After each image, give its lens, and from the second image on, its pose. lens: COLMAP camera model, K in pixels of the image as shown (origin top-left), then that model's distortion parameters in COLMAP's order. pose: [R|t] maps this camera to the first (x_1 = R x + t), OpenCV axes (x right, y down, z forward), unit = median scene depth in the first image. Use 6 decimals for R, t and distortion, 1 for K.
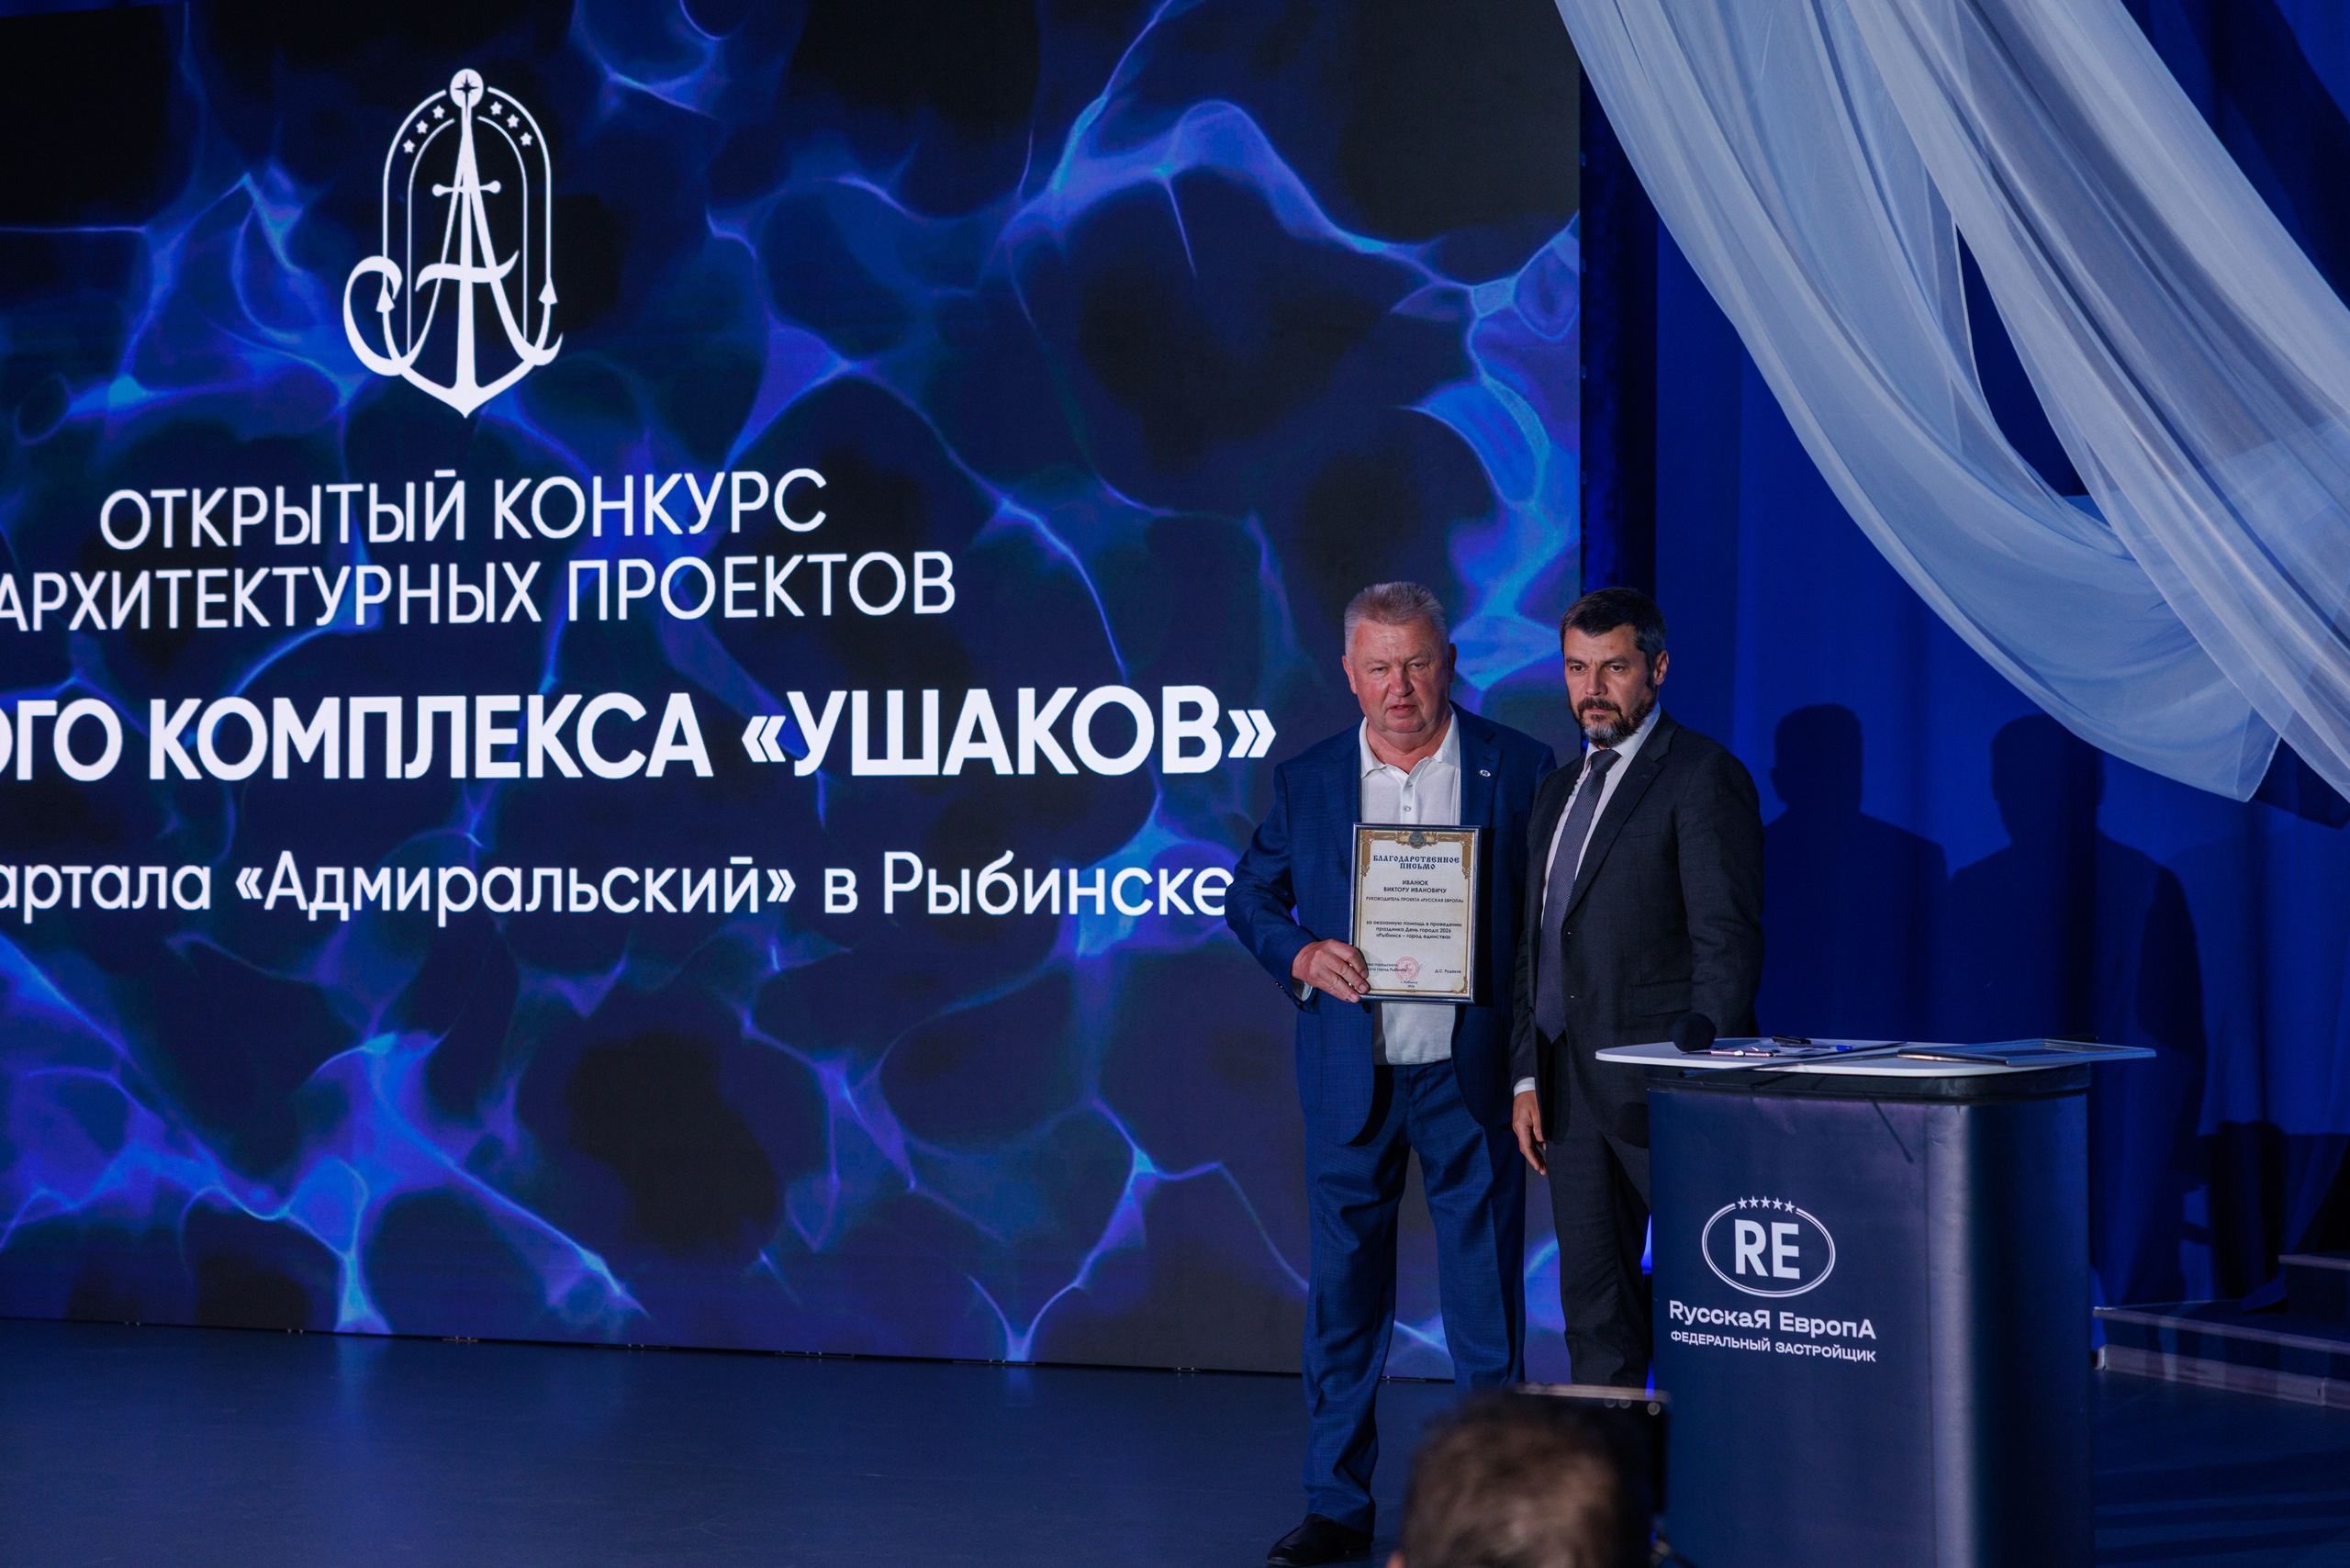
lens RADIAL K [[4663.6, 0, 1184.3], [0, 4663.6, 761.5], [0, 0, 1]] dist [0.034156, 0.157920]
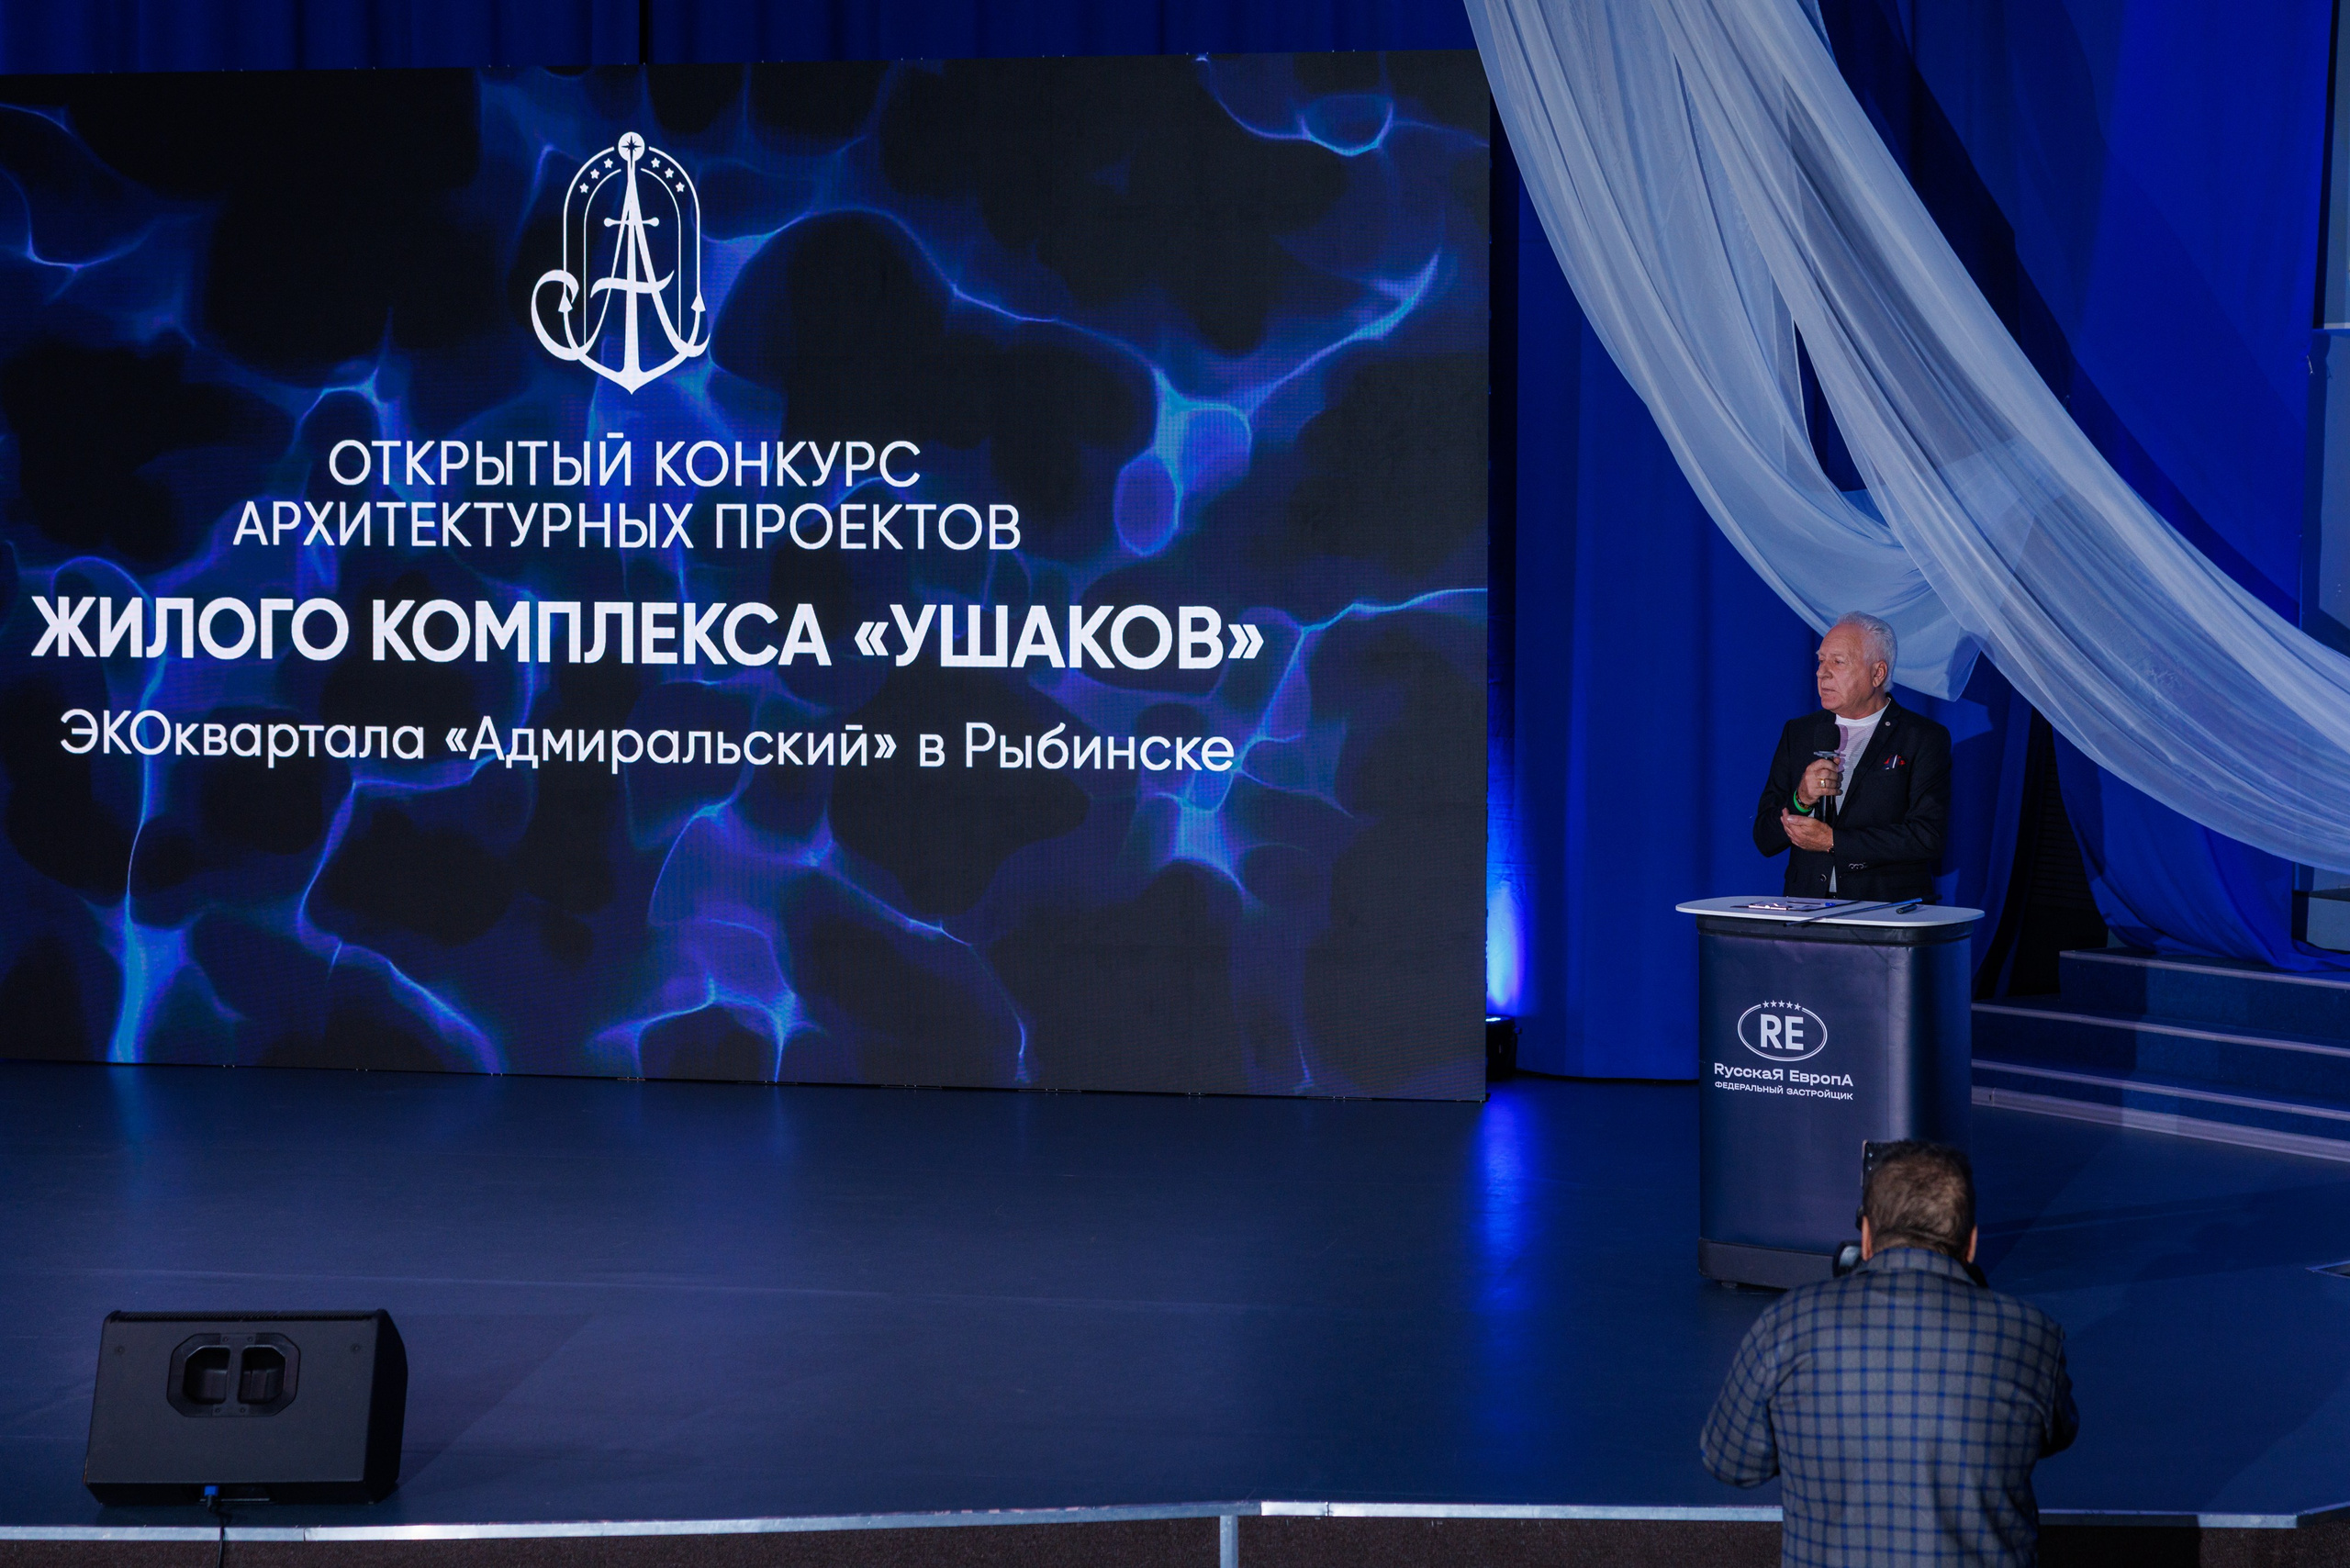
lens RADIAL K [[4610.9, 0, 1302.2], [0, 4610.9, 686.9], [0, 0, 1]] dist [0.020587, 0.133689]
pose [[0.984745, -0.002933, 0.173982, -0.197762], [-0.006500, 0.998540, 0.053625, -0.062901], [-0.173885, -0.053938, 0.983288, -0.343061]]
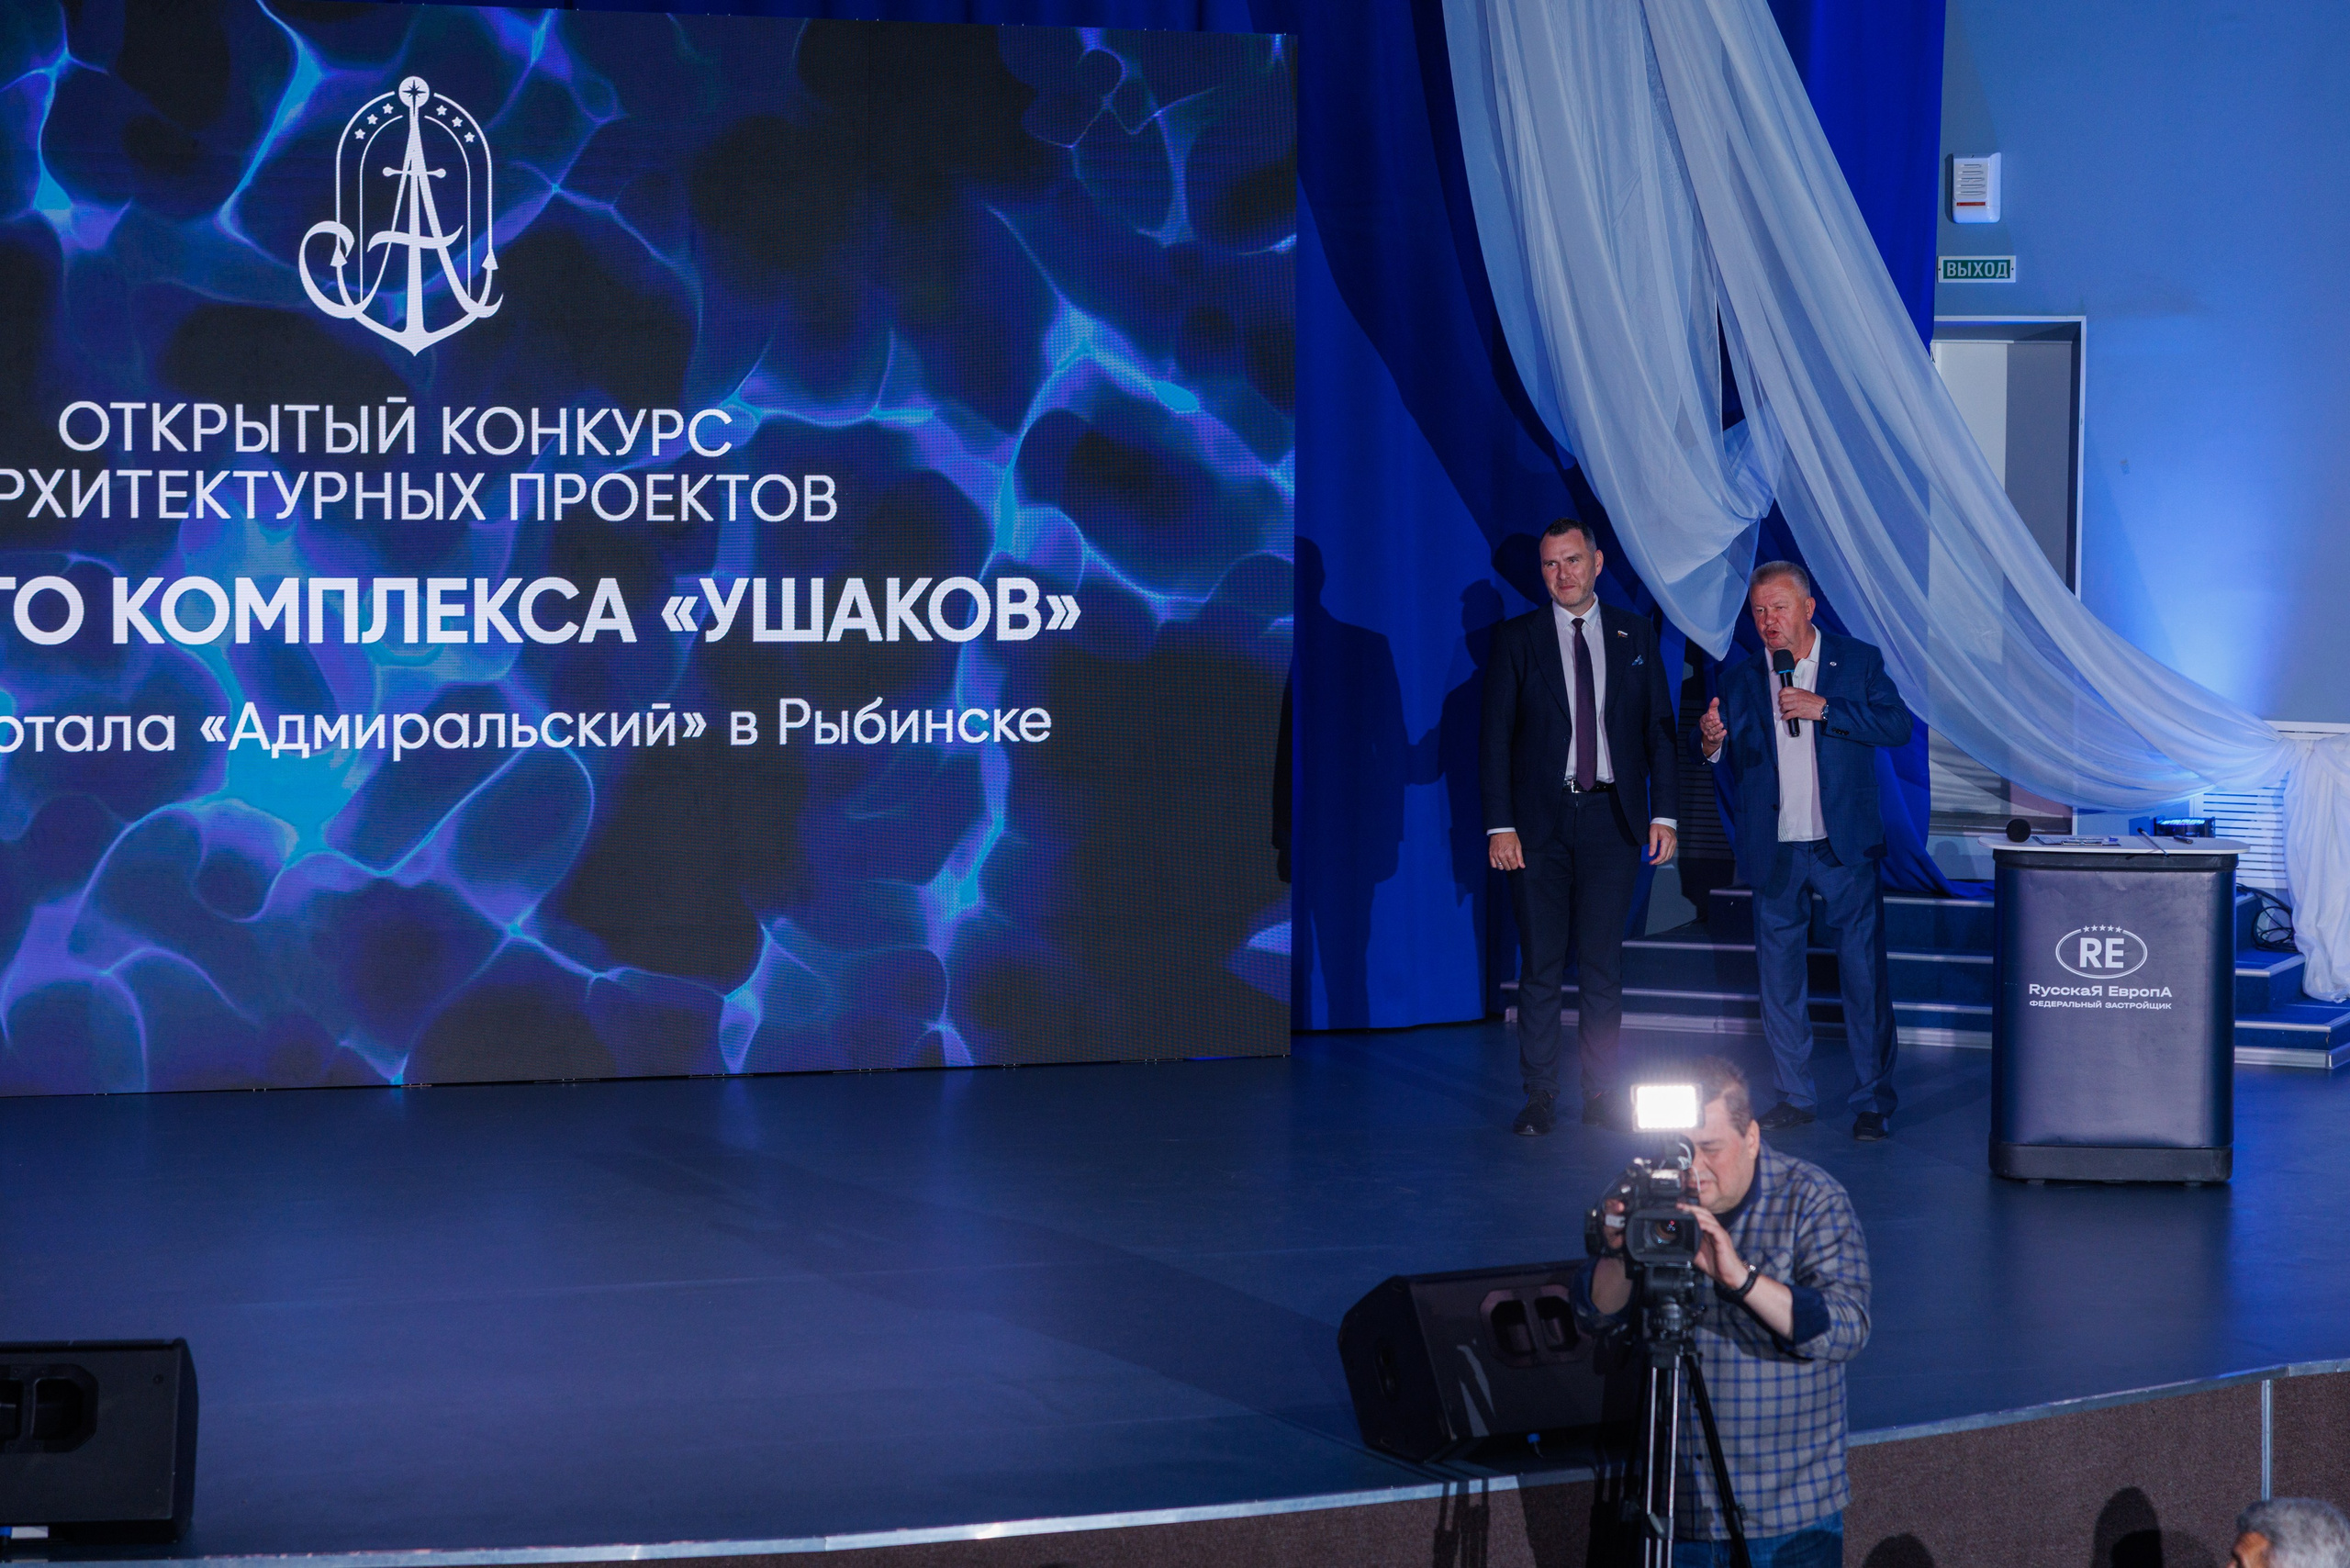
lens RADIAL K [[4965.6, 0, 1264.9], [0, 4965.6, 699.7], [0, 0, 1]] dist [0.036533, 0.064054]
pose [[0.770027, -0.023081, 0.637594, -0.844377], [-0.017122, 0.998238, 0.056815, -0.062146], [-0.637782, -0.054666, 0.768275, -0.180490]]
